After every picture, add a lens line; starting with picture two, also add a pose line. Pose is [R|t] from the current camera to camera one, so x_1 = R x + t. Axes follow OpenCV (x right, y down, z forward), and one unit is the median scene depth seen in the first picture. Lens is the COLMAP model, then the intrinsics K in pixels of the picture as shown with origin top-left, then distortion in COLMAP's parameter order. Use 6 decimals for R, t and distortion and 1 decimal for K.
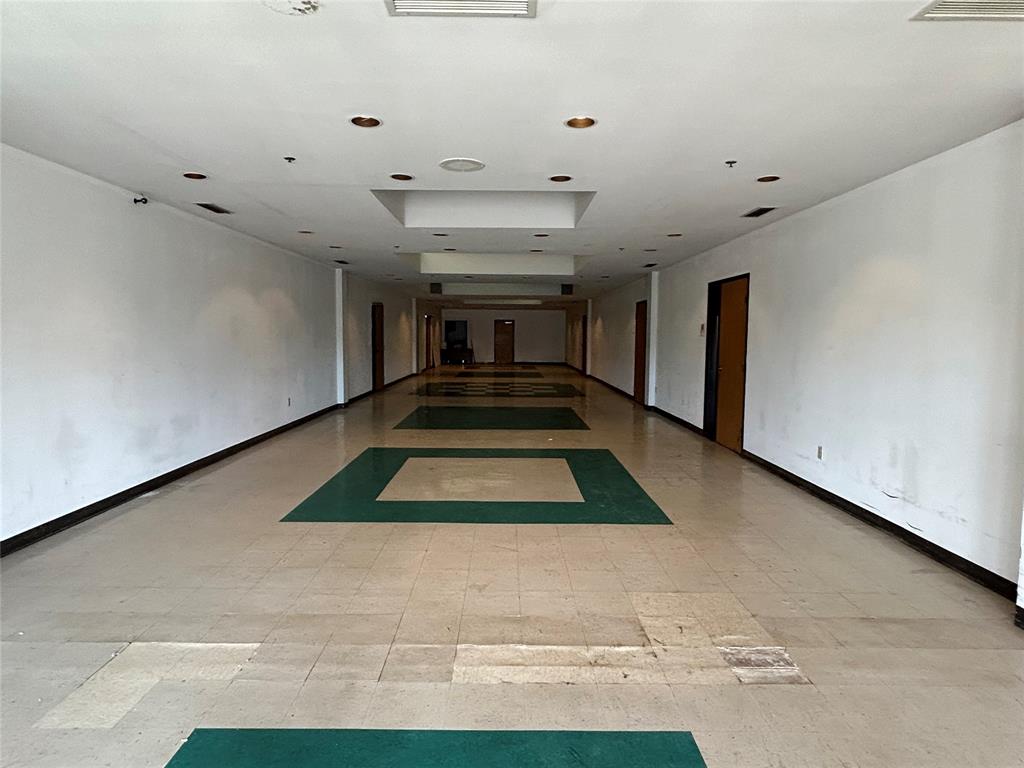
lens RADIAL K [[610.5, 0, 510.6], [0, 610.5, 382.7], [0, 0, 1]] dist [0.002525, 0.001183]
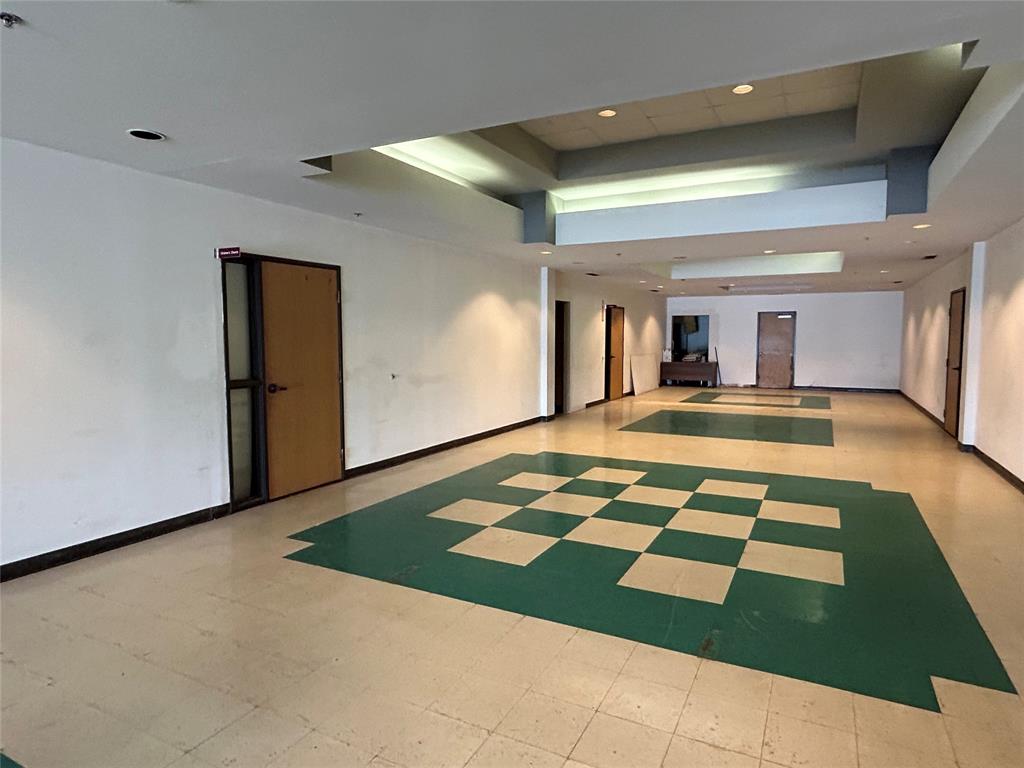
lens RADIAL K [[610.5, 0, 517.1], [0, 610.5, 388.1], [0, 0, 1]] dist [0.002525, 0.001183]
pose [[0.888482, 0.030698, -0.457884, 0.039834], [-0.029114, 0.999521, 0.010518, -0.032392], [0.457987, 0.003986, 0.888950, 0.406122]]
